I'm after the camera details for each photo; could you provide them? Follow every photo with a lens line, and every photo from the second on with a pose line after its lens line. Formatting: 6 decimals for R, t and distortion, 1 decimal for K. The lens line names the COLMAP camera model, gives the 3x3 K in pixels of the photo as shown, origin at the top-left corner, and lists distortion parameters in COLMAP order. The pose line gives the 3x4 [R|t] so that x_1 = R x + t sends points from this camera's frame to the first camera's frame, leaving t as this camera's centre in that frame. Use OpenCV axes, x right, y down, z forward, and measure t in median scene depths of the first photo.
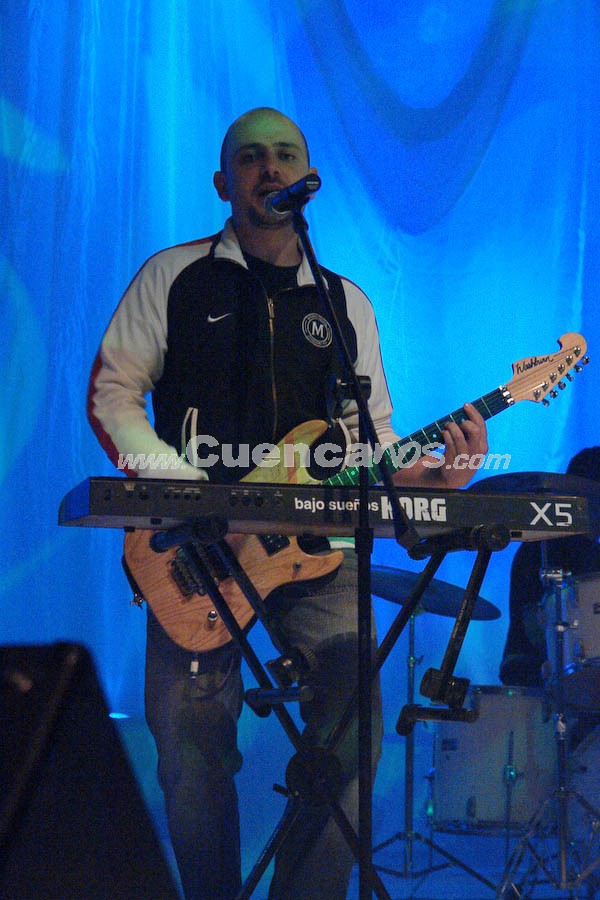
lens RADIAL K [[3143.9, 0, 297.5], [0, 3143.9, 446.4], [0, 0, 1]] dist [0.161962, 0.000000]
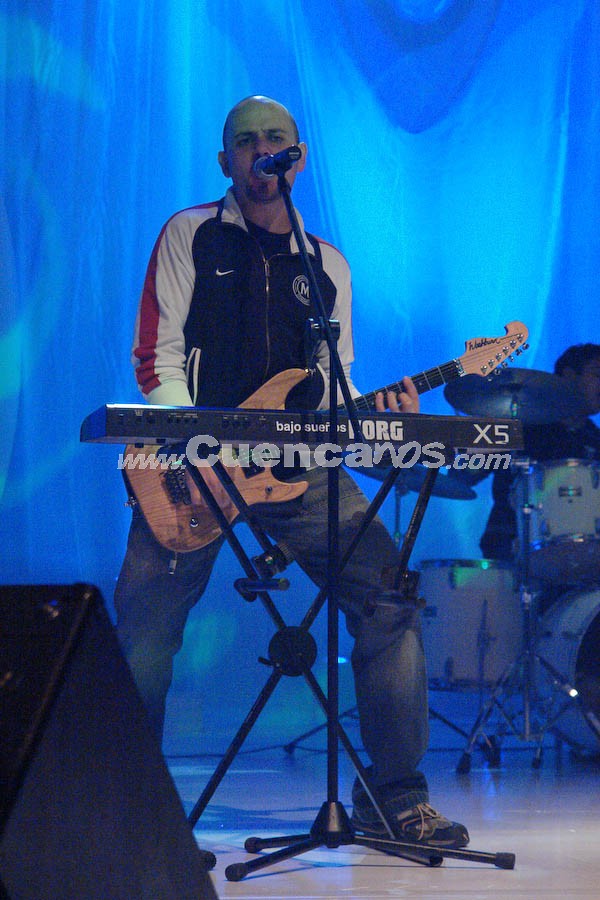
lens RADIAL K [[3143.9, 0, 307.0], [0, 3143.9, 456.2], [0, 0, 1]] dist [0.161962, 0.000000]
pose [[0.999980, 0.004245, -0.004715, 0.015904], [-0.003993, 0.998628, 0.052208, -0.031791], [0.004930, -0.052188, 0.998625, -0.194127]]
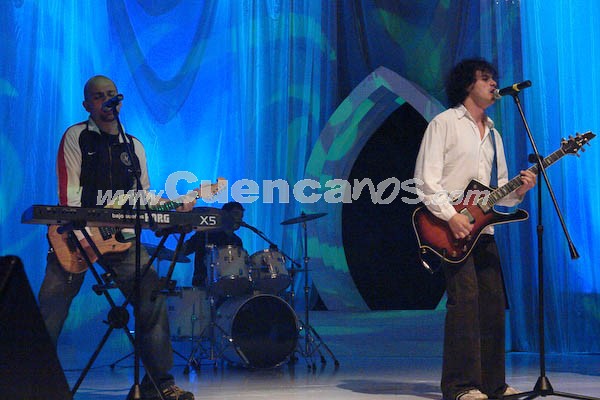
lens RADIAL K [[1113.9, 0, 296.3], [0, 1113.9, 197.5], [0, 0, 1]] dist [0.143201, 0.000000]
pose [[0.987814, 0.009962, 0.155320, 0.005632], [-0.008704, 0.999924, -0.008779, 0.009243], [-0.155395, 0.007320, 0.987825, 0.028781]]
